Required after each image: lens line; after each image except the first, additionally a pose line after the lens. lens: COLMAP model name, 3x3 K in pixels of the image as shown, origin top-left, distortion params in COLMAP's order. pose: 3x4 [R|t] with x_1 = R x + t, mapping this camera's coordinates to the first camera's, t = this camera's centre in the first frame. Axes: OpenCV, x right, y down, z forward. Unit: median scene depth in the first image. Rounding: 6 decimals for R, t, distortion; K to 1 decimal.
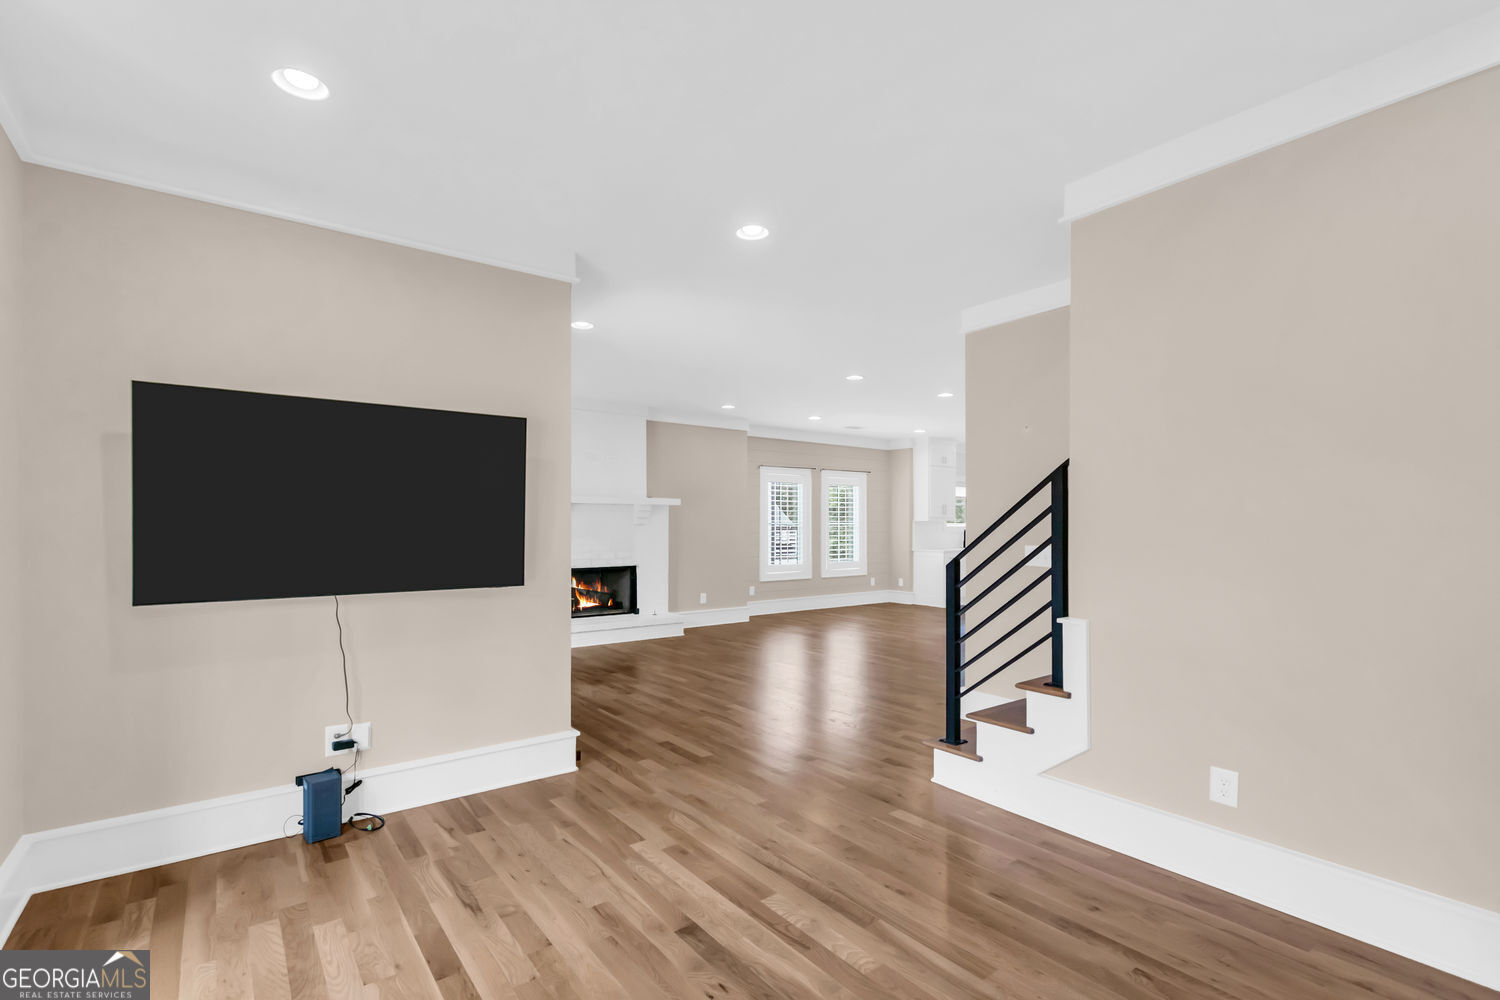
lens RADIAL K [[684.8, 0, 751.4], [0, 684.8, 521.9], [0, 0, 1]] dist [0.003216, -0.001149]
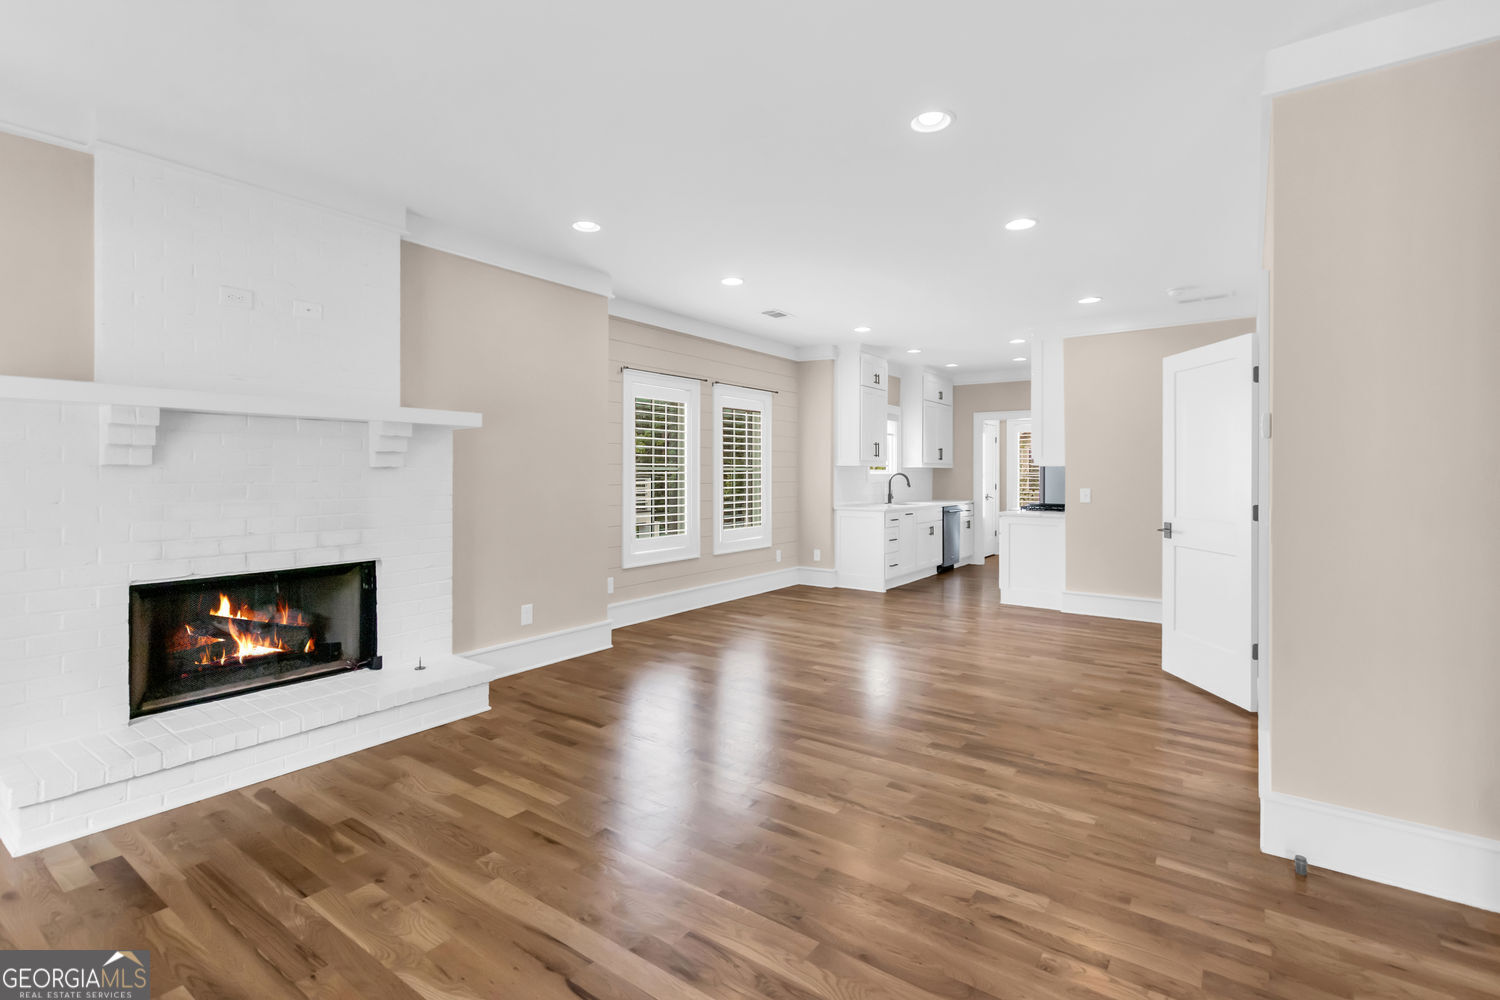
lens RADIAL K [[684.8, 0, 741.3], [0, 684.8, 482.5], [0, 0, 1]] dist [0.003216, -0.001149]
pose [[0.959359, 0.001439, 0.282183, -0.067774], [-0.007442, 0.999768, 0.020200, 0.002942], [-0.282089, -0.021479, 0.959148, 0.521452]]
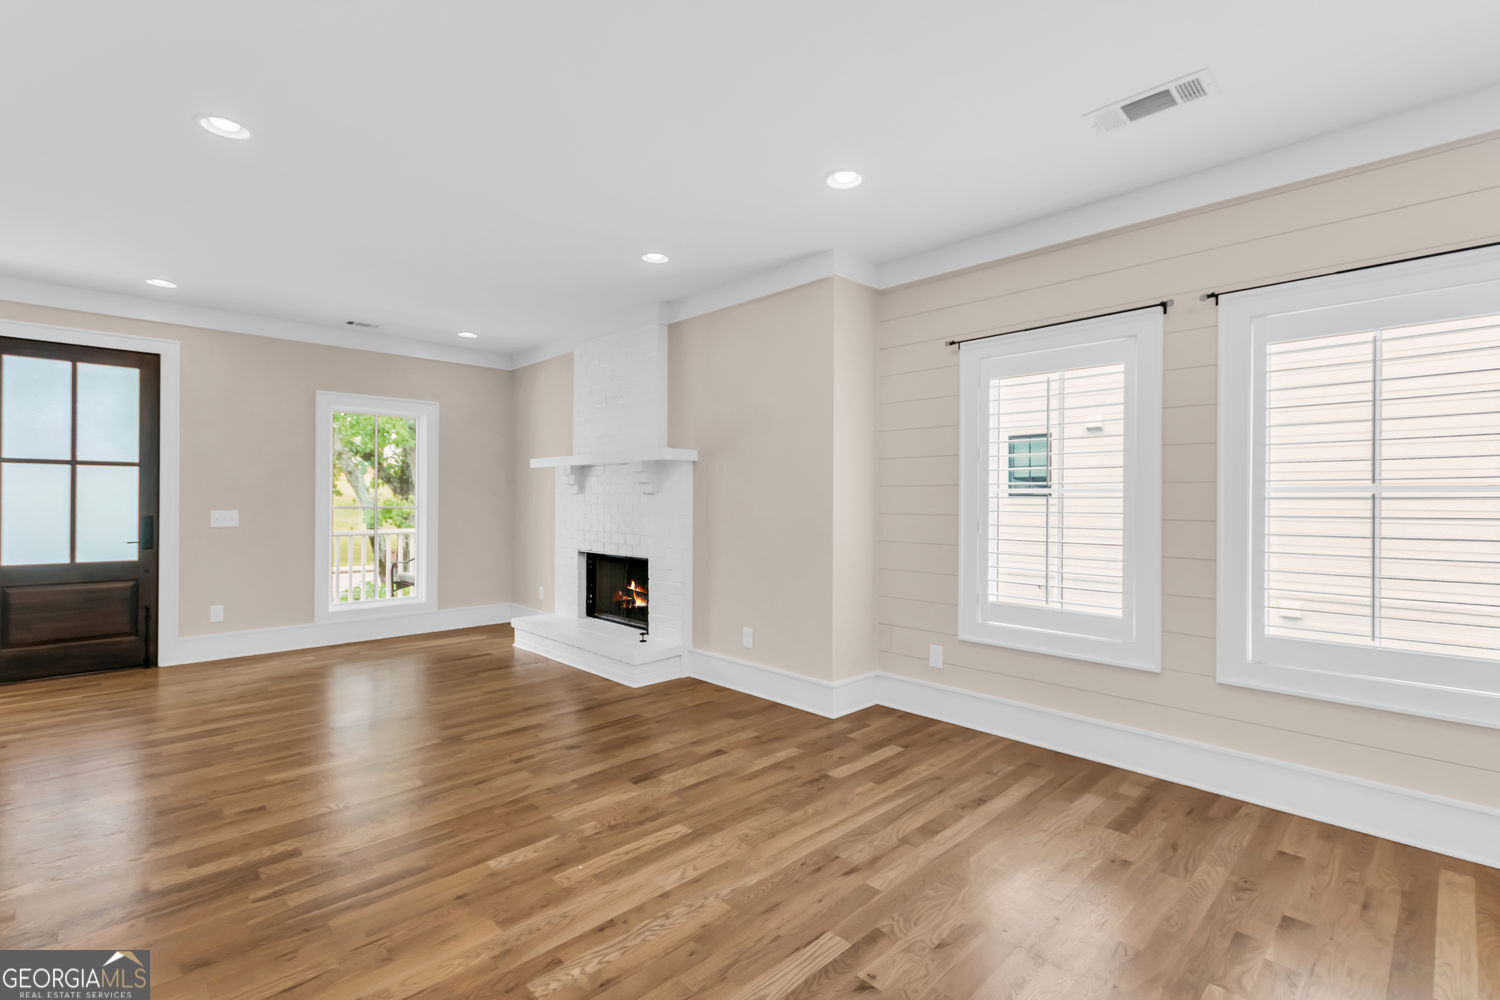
lens RADIAL K [[684.8, 0, 745.3], [0, 684.8, 503.4], [0, 0, 1]] dist [0.003216, -0.001149]
pose [[0.120804, 0.013897, -0.992579, 0.477386], [0.005028, 0.999881, 0.014611, 0.004794], [0.992664, -0.006756, 0.120720, 1.033735]]
